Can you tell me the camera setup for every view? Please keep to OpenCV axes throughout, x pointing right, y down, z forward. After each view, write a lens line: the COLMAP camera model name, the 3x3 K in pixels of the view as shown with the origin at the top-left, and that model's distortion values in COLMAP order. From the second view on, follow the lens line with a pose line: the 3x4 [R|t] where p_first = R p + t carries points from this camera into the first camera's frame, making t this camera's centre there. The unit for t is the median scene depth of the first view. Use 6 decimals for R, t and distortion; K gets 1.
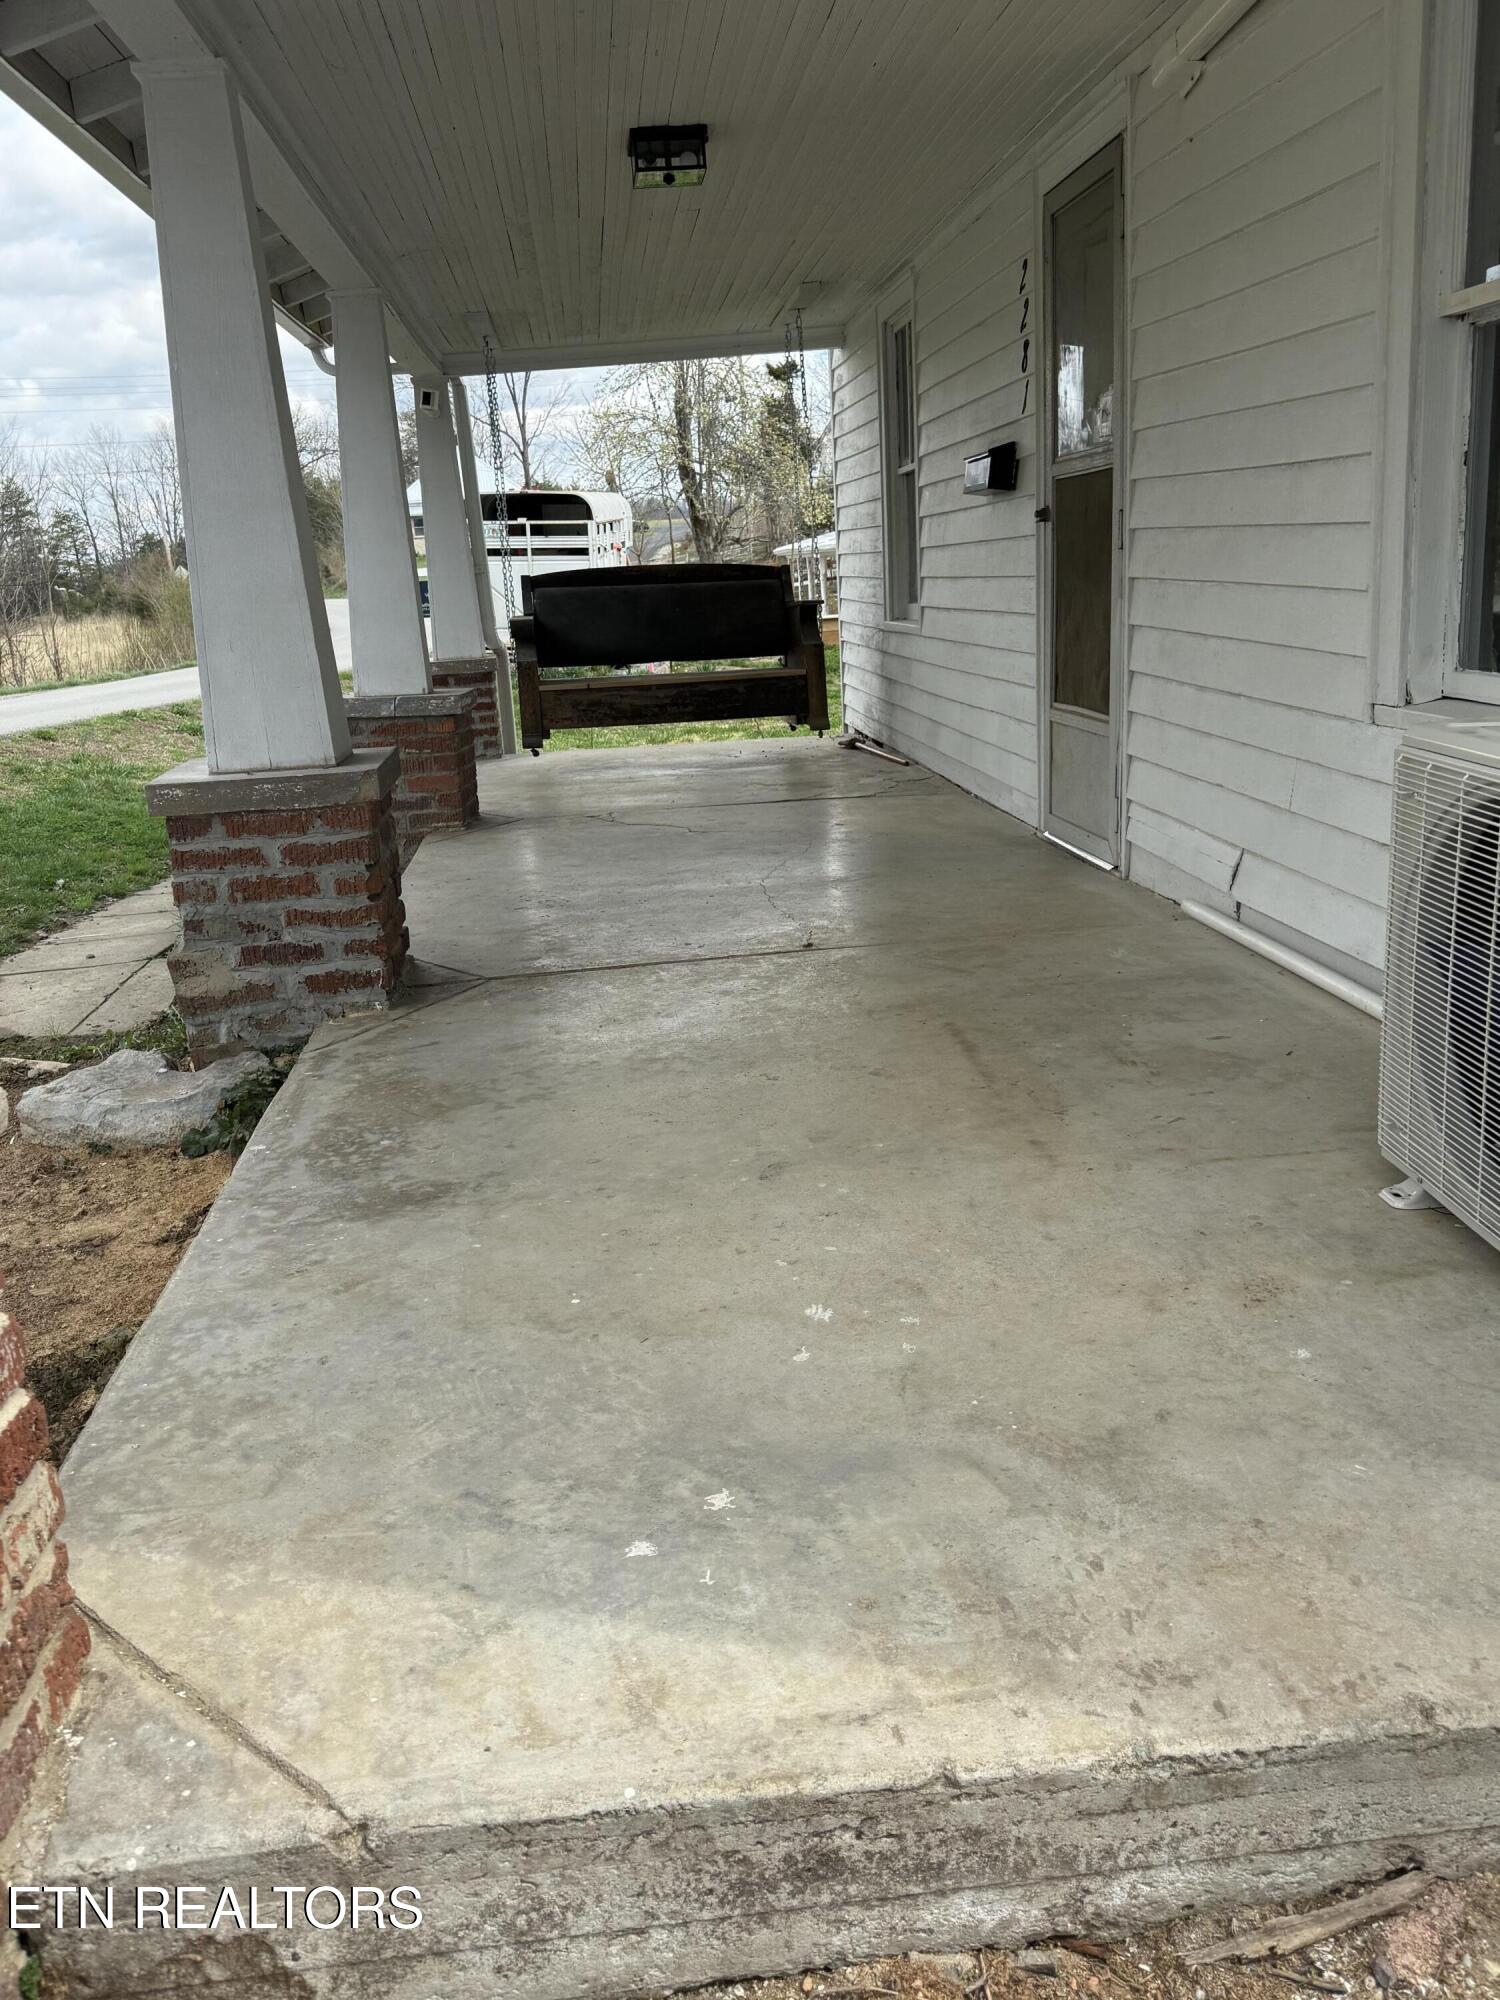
lens RADIAL K [[1642.2, 0, 746.5], [0, 1642.2, 1002.6], [0, 0, 1]] dist [-0.003281, -0.004733]
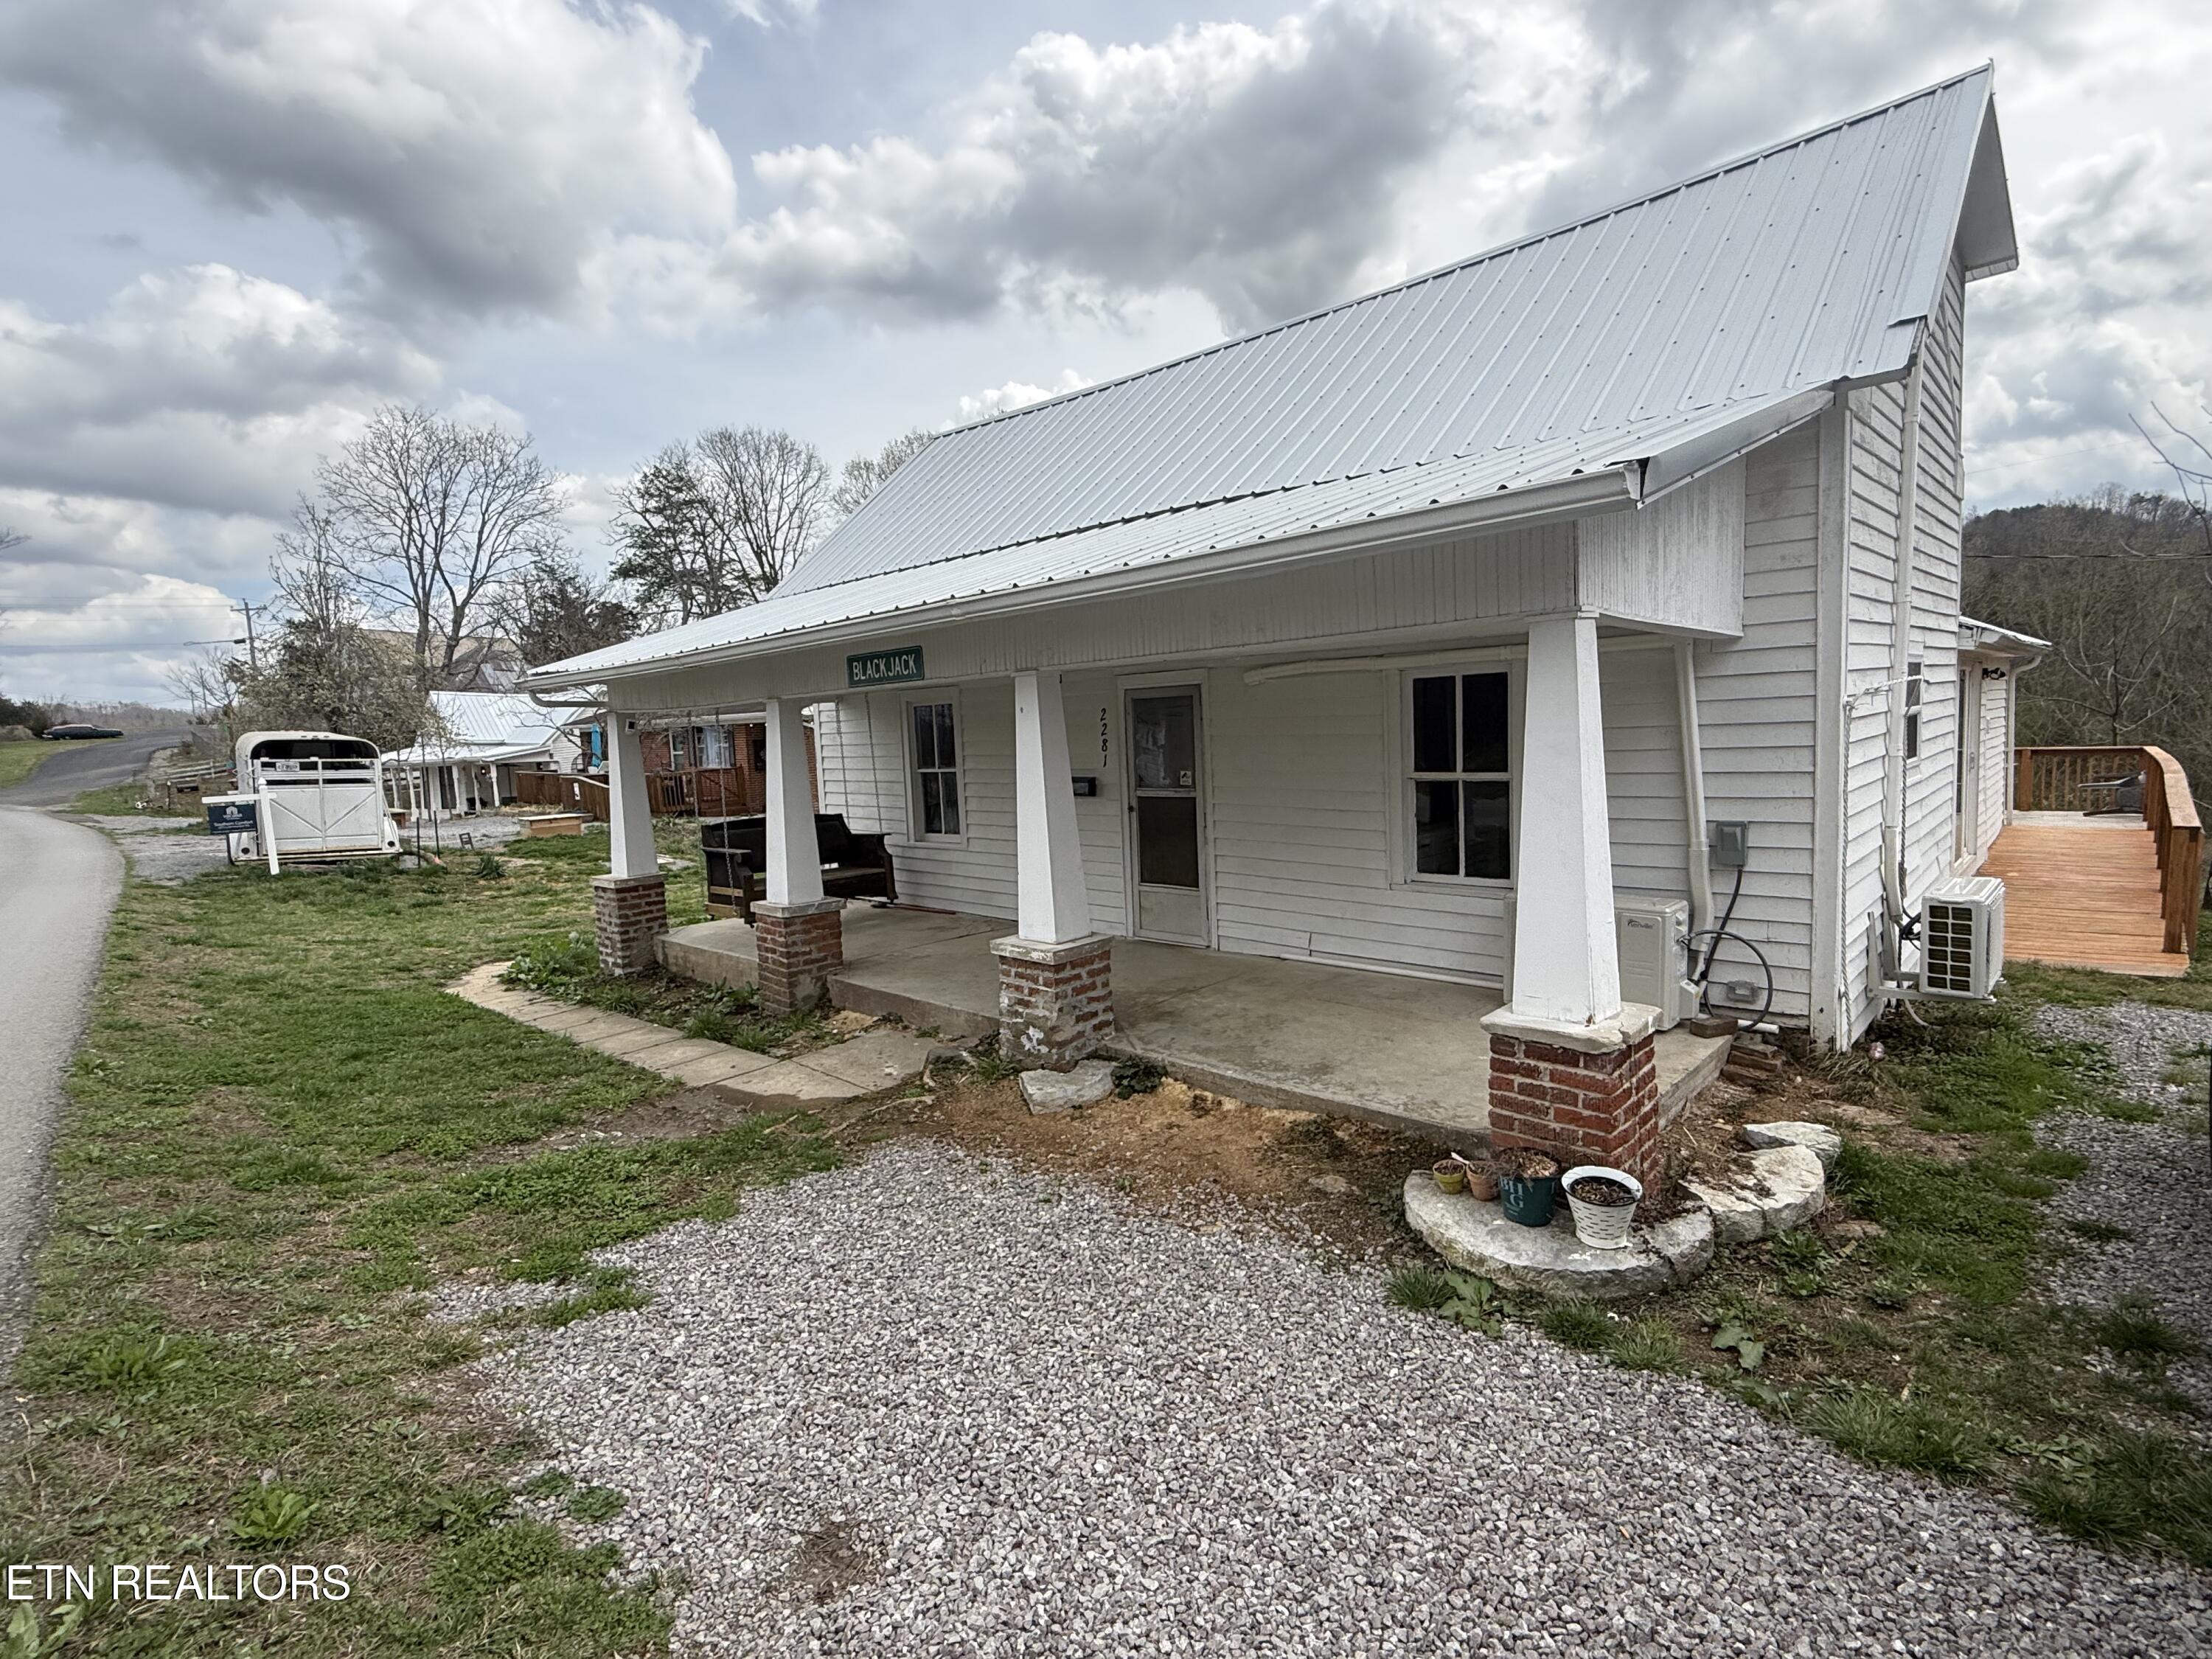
lens RADIAL K [[1078.4, 0, 1103.7], [0, 1078.4, 824.6], [0, 0, 1]] dist [-0.000893, -0.000029]
pose [[0.759759, -0.039073, 0.649030, -1.260801], [0.167863, 0.976141, -0.137735, -0.081059], [-0.628163, 0.213594, 0.748190, -0.251382]]
